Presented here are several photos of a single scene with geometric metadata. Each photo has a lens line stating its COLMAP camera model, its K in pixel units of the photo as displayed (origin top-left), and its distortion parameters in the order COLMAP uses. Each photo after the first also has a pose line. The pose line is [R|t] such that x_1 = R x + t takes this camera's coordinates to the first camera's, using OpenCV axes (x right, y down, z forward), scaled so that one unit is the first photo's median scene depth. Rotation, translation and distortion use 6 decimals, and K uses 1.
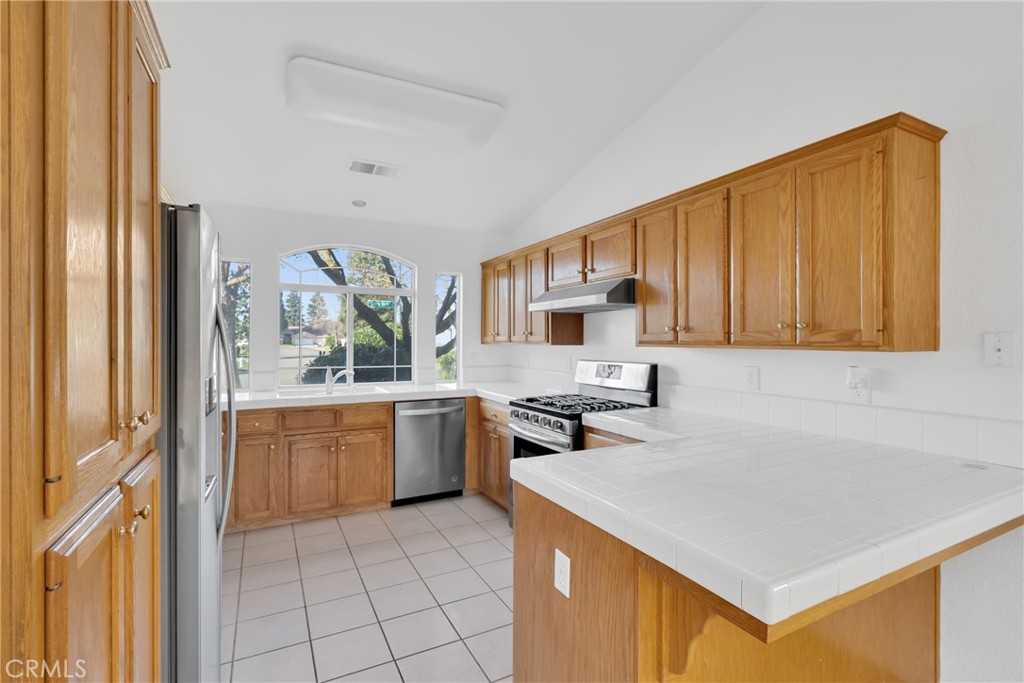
lens RADIAL K [[471.0, 0, 506.1], [0, 471.0, 340.3], [0, 0, 1]] dist [-0.001441, -0.000173]
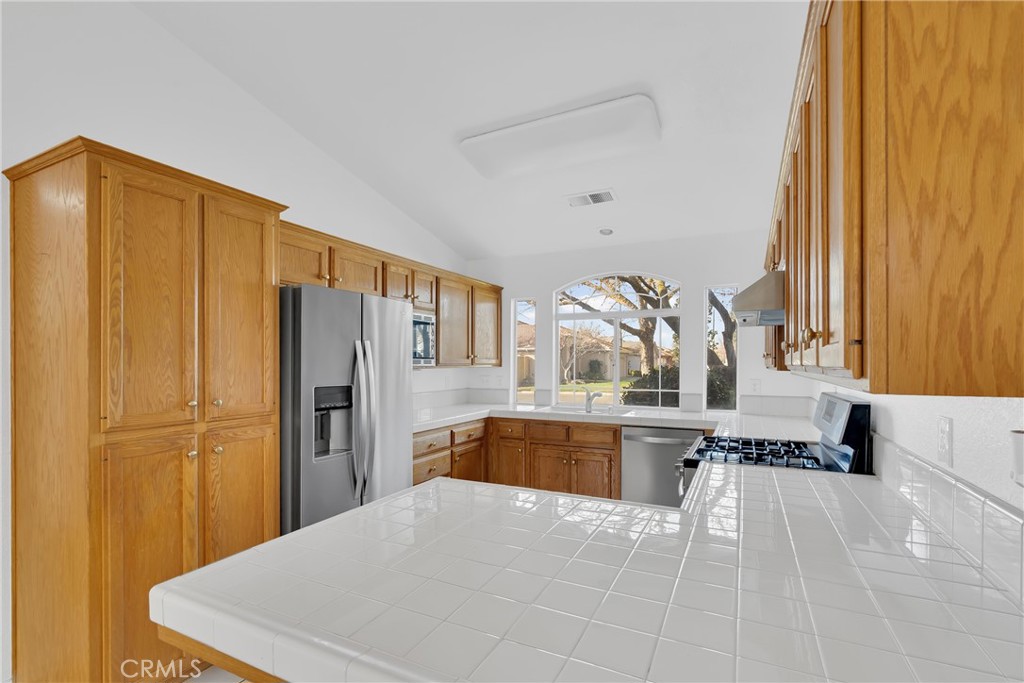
lens RADIAL K [[481.0, 0, 513.4], [0, 481.0, 366.2], [0, 0, 1]] dist [0.000102, -0.000069]
pose [[0.603170, 0.006399, -0.797587, 0.447881], [-0.001113, 0.999974, 0.007181, -0.000892], [0.797612, -0.003443, 0.603161, 0.214521]]
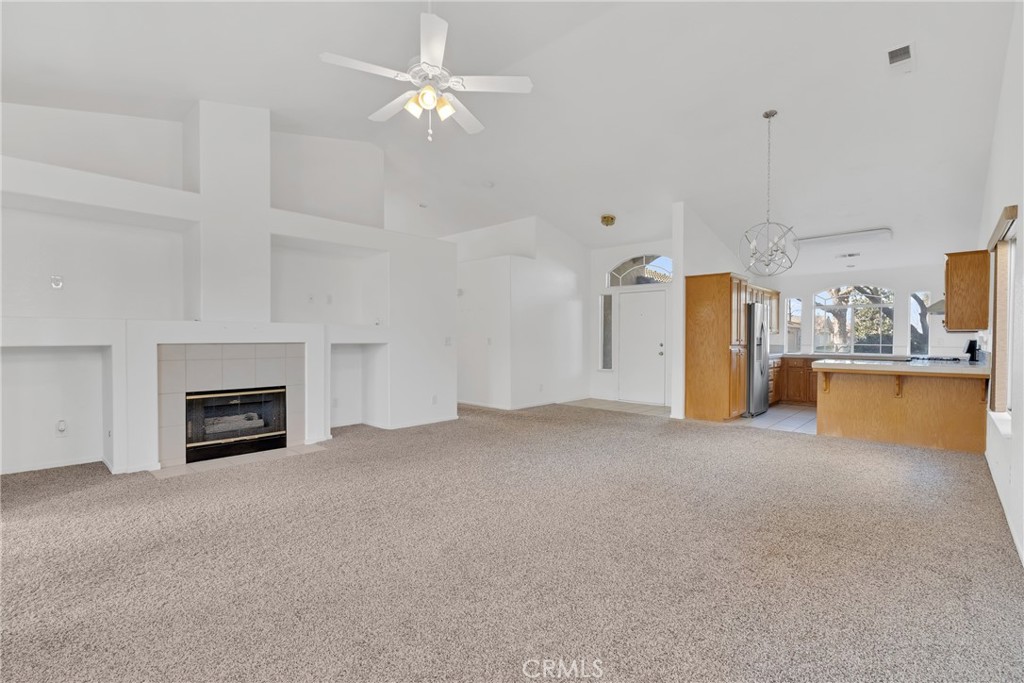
lens RADIAL K [[471.0, 0, 506.1], [0, 471.0, 340.3], [0, 0, 1]] dist [-0.001441, -0.000173]
pose [[0.337525, 0.009233, -0.941271, 1.250593], [-0.007599, 0.999946, 0.007084, 0.042062], [0.941286, 0.004762, 0.337577, -1.258476]]
